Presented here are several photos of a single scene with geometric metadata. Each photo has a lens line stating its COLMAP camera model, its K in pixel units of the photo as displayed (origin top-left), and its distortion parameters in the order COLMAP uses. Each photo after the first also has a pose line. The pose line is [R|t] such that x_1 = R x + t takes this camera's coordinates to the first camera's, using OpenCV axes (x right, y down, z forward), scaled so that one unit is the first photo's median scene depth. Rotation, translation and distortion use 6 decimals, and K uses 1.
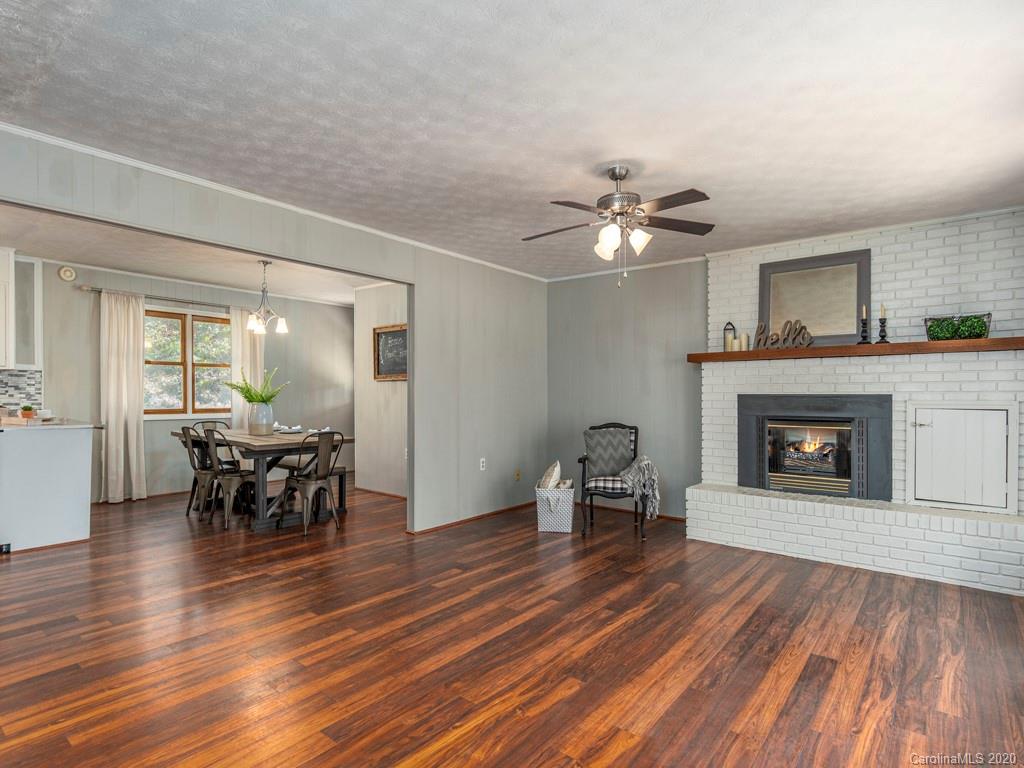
lens RADIAL K [[508.8, 0, 481.4], [0, 508.8, 397.0], [0, 0, 1]] dist [-0.006172, -0.000857]
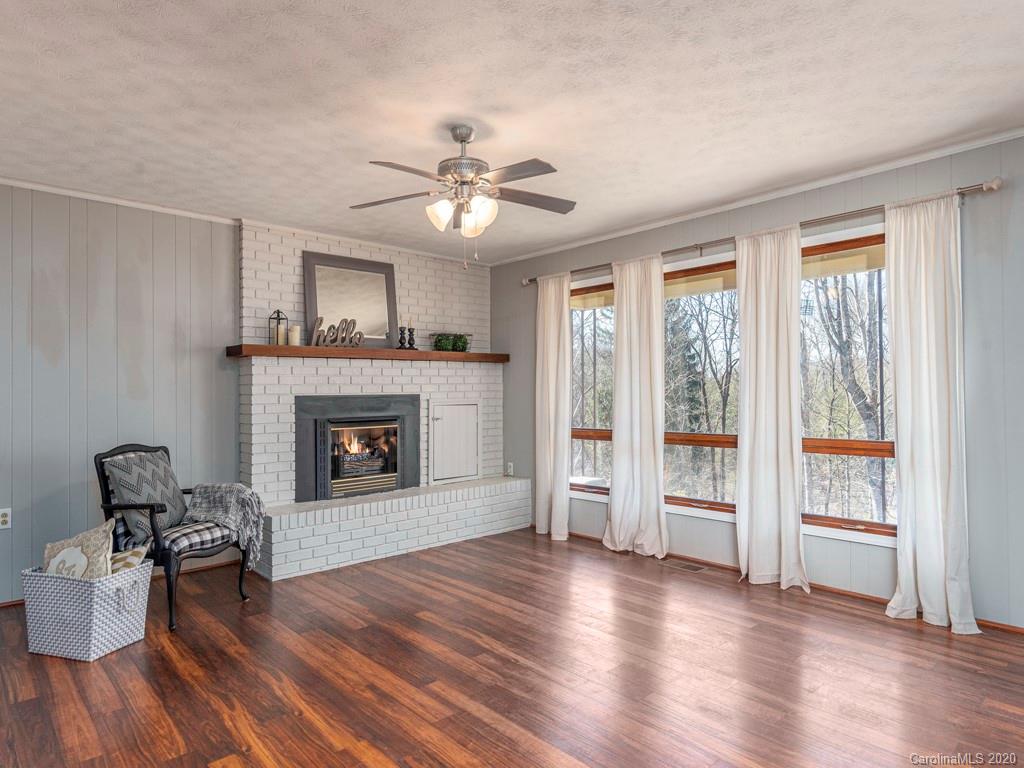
lens RADIAL K [[595.8, 0, 511.7], [0, 595.8, 383.9], [0, 0, 1]] dist [-0.013764, -0.000473]
pose [[0.161269, 0.009940, 0.986860, -0.495248], [0.017229, 0.999769, -0.012885, -0.007396], [-0.986760, 0.019080, 0.161060, 0.551086]]
